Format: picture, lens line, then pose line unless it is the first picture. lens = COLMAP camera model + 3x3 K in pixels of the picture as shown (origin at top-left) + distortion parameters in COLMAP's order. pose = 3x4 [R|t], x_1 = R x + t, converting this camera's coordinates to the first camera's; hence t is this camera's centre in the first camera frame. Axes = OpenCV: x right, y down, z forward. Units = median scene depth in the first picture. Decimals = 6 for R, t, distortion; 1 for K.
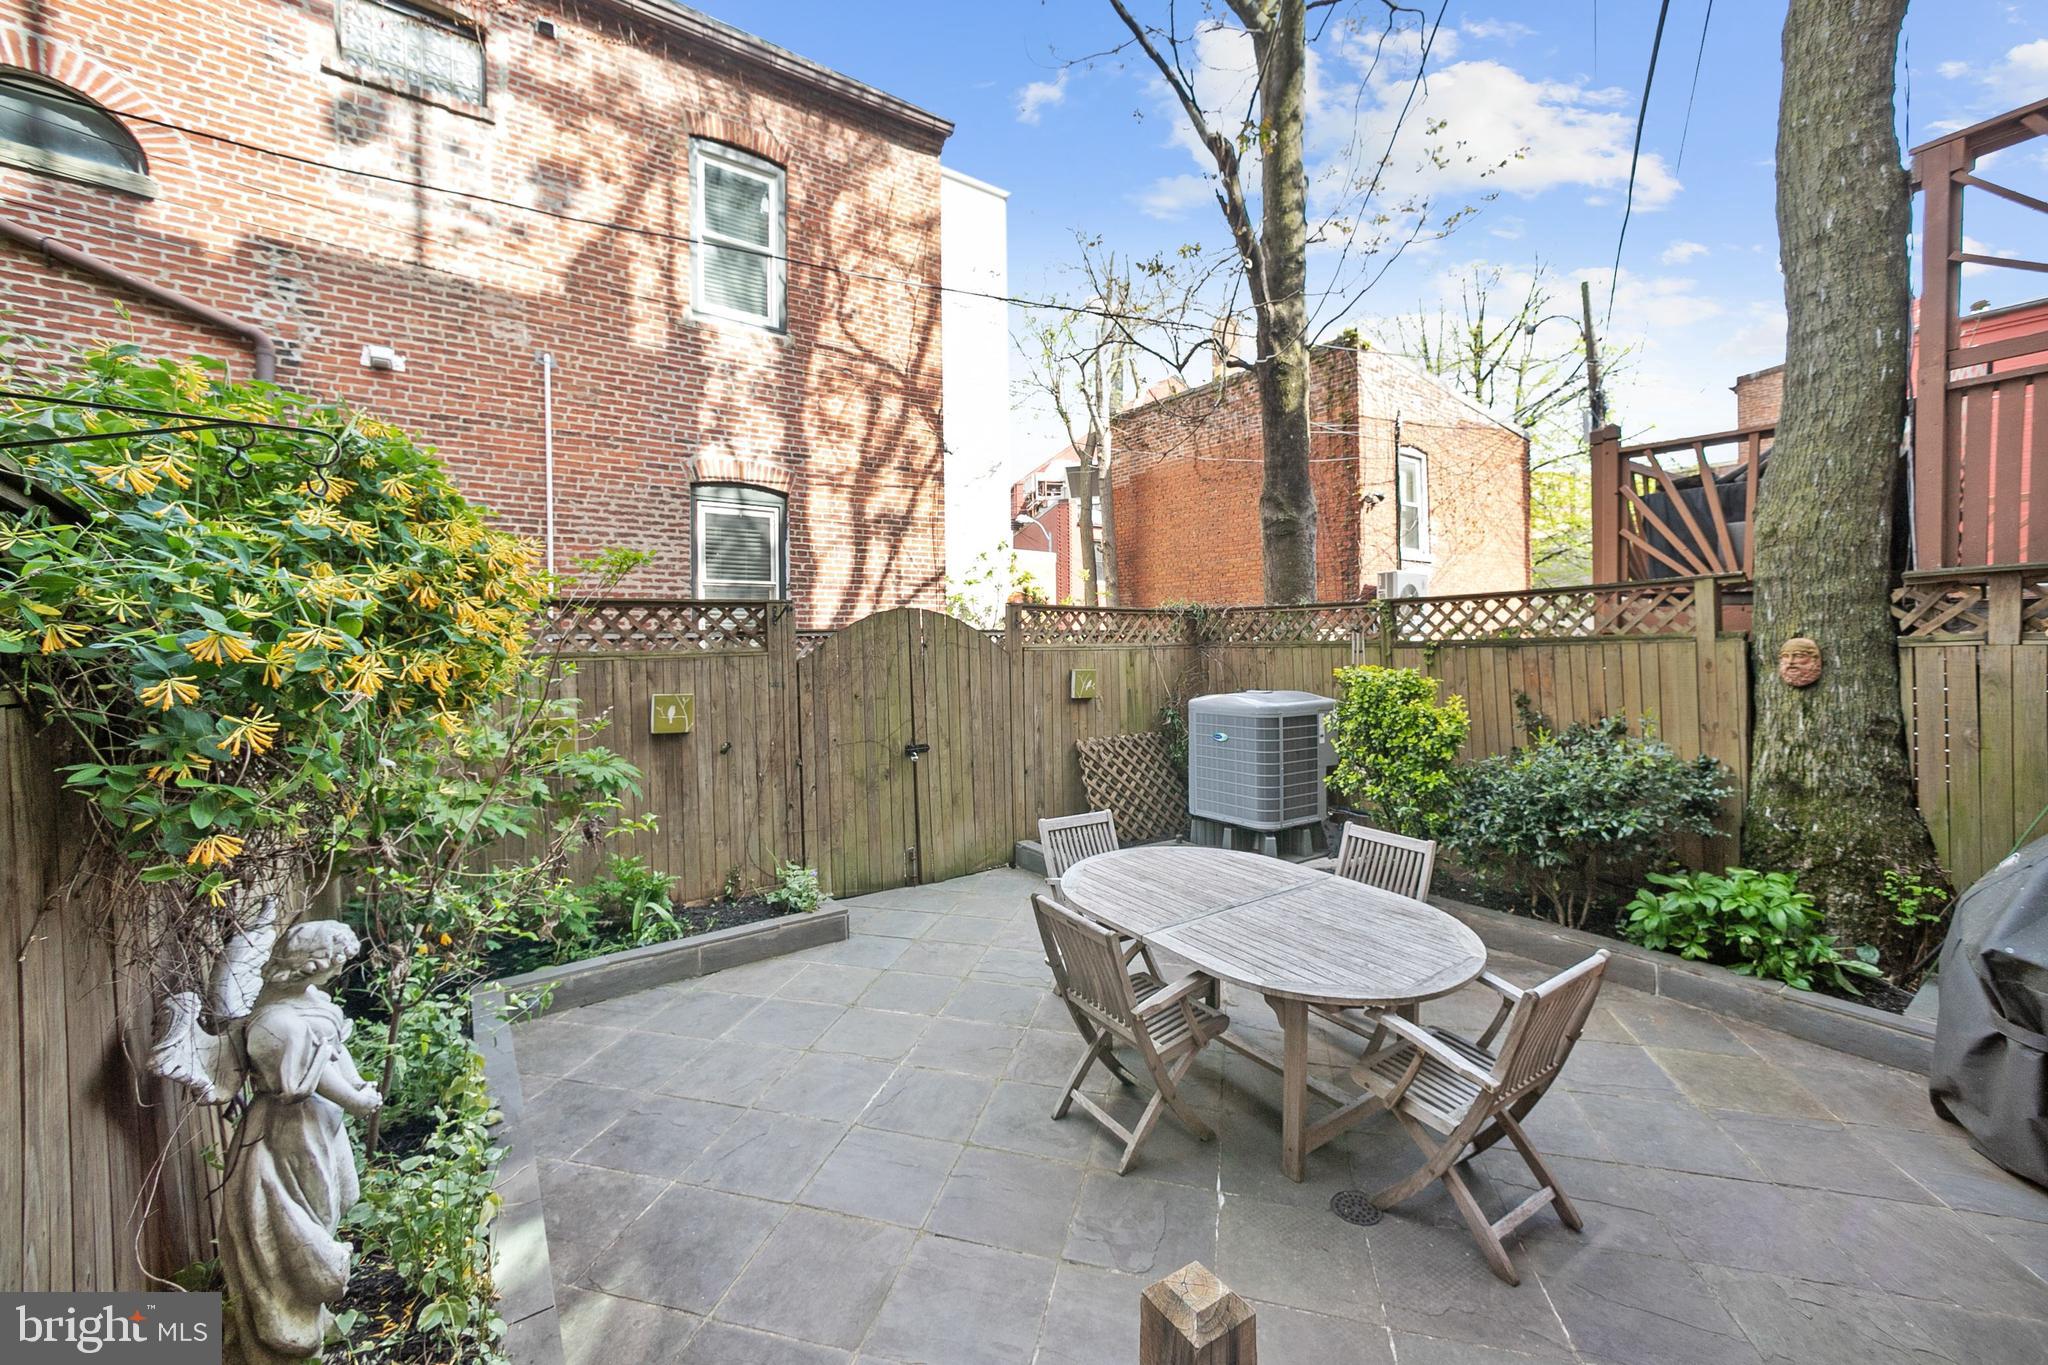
lens RADIAL K [[771.8, 0, 1018.8], [0, 771.8, 656.6], [0, 0, 1]] dist [-0.021624, 0.011447]
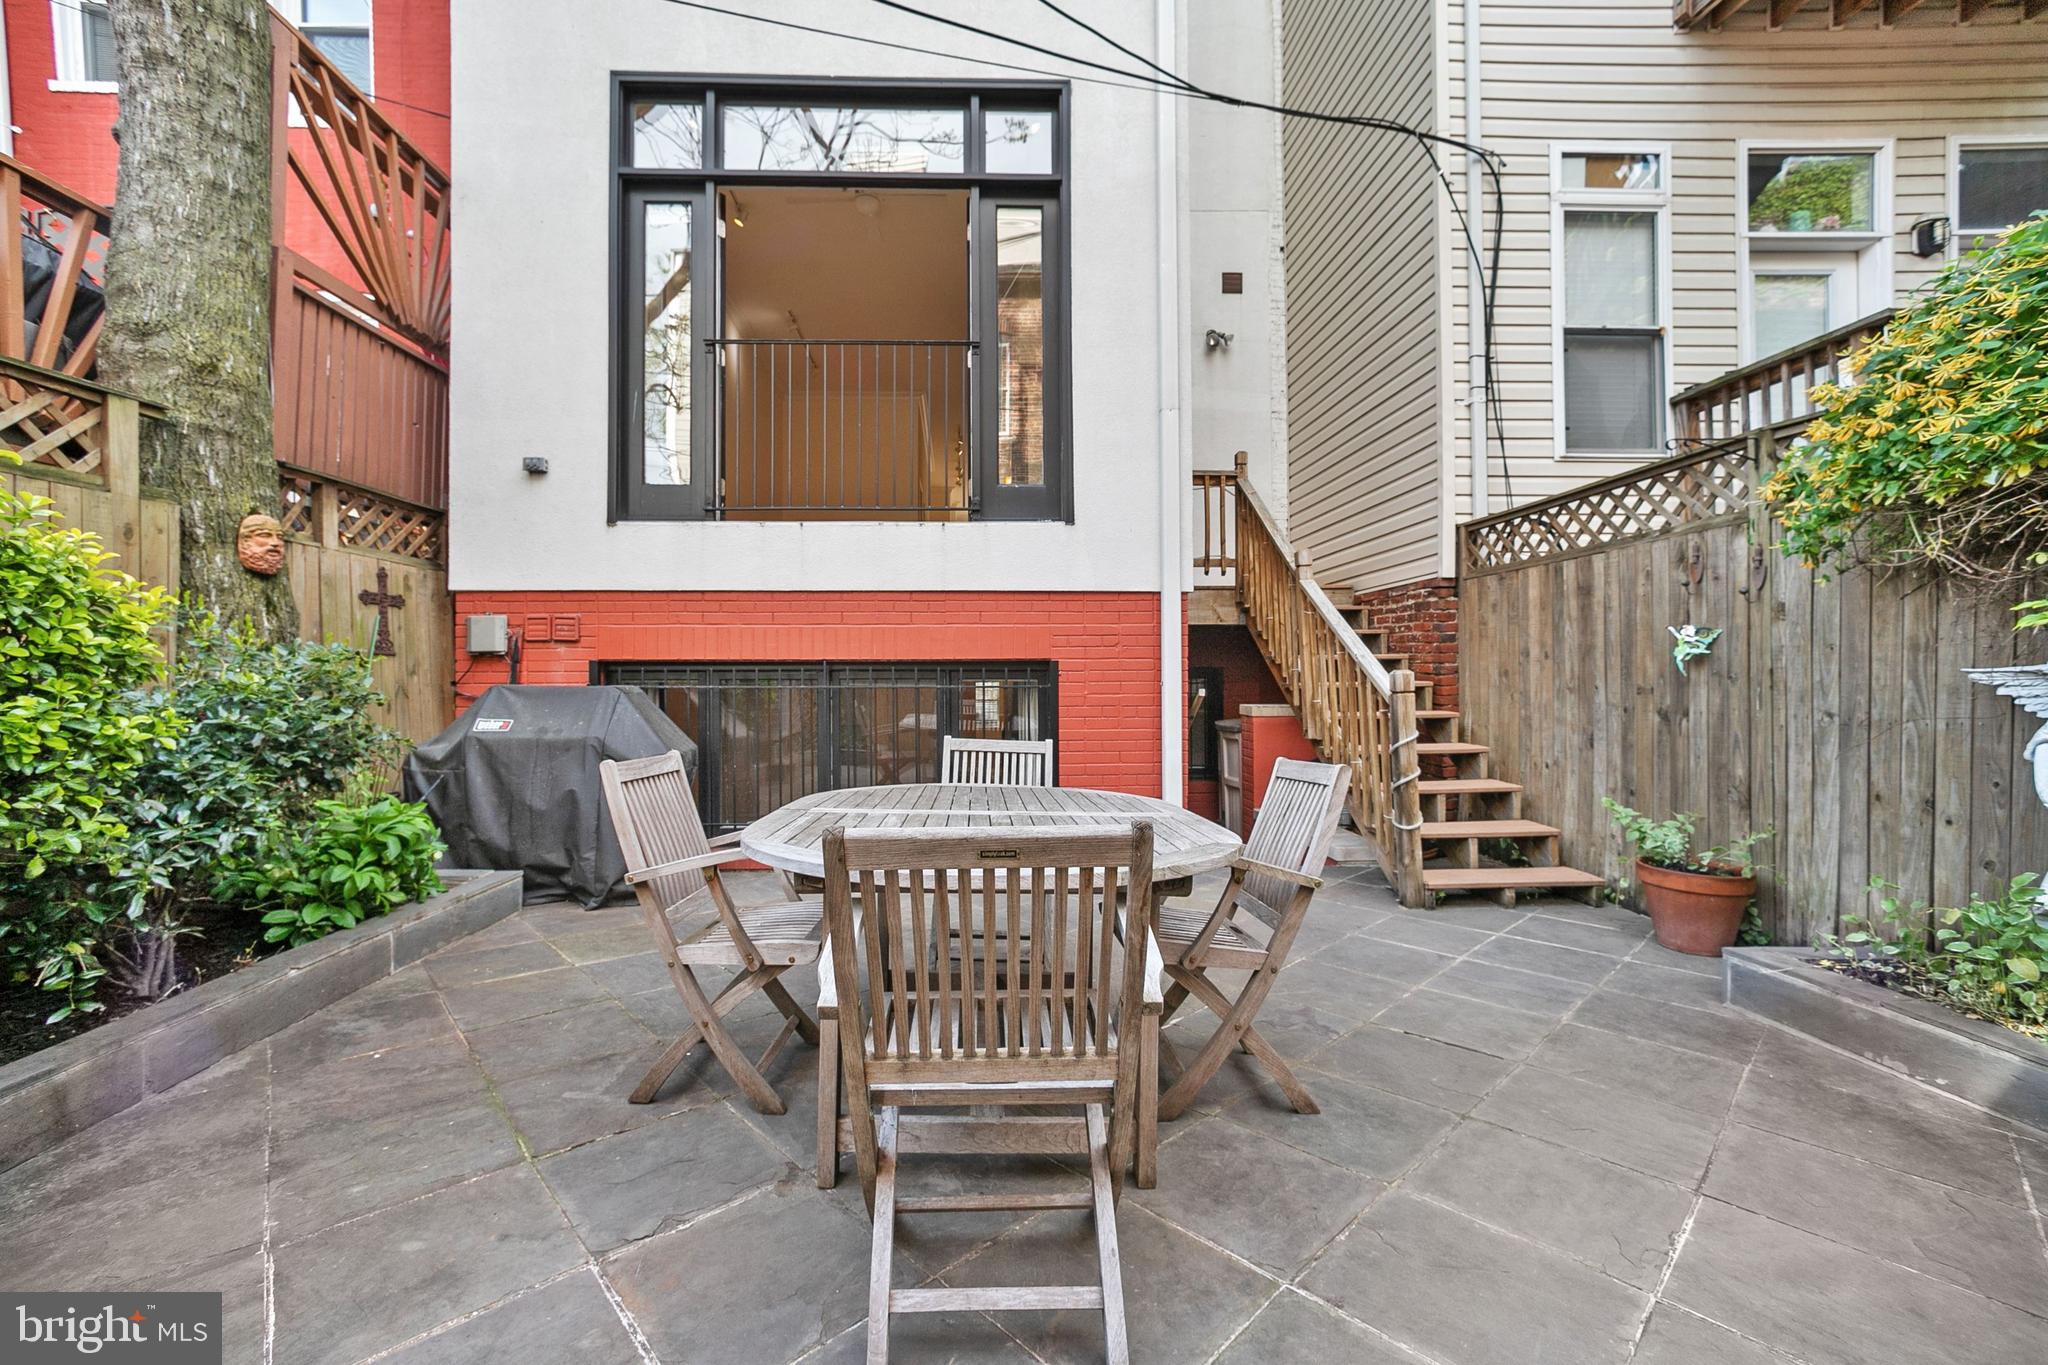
lens RADIAL K [[771.8, 0, 1018.8], [0, 771.8, 656.6], [0, 0, 1]] dist [-0.021624, 0.011447]
pose [[-0.834567, 0.022174, 0.550460, -0.081620], [0.017642, 0.999753, -0.013526, 0.148106], [-0.550624, -0.001577, -0.834752, 1.218207]]
